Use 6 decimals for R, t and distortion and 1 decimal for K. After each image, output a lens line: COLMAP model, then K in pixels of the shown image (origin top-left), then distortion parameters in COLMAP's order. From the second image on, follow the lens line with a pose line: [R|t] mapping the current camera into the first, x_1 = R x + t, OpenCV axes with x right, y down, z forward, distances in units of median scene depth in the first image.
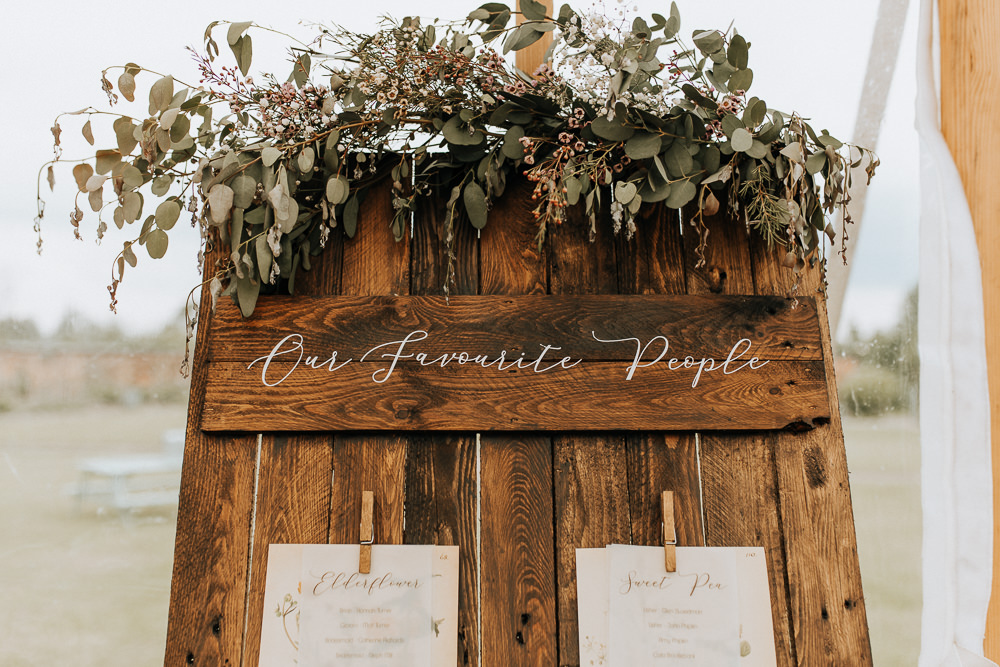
lens RADIAL K [[996.0, 0, 504.9], [0, 996.0, 308.0], [0, 0, 1]] dist [0.000174, 0.000000]
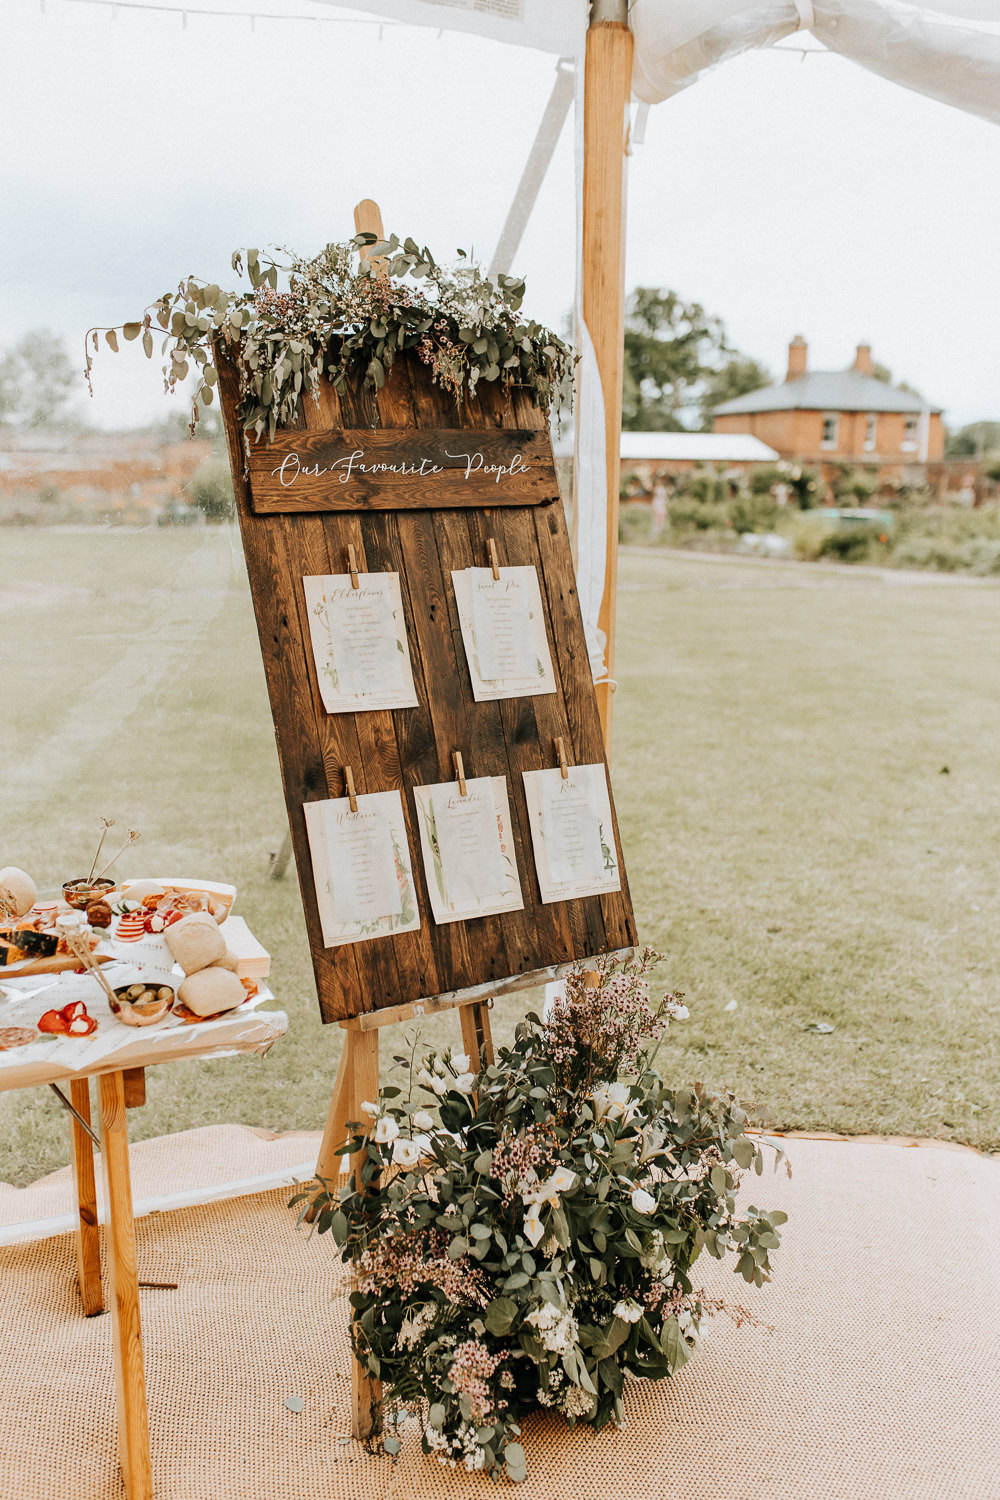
lens RADIAL K [[1494.0, 0, 499.3], [0, 1494.0, 750.2], [0, 0, 1]] dist [0.000174, 0.000000]
pose [[0.839691, -0.110481, 0.531708, -1.329179], [-0.030450, 0.967969, 0.249216, -0.128623], [-0.542211, -0.225455, 0.809430, -1.339667]]
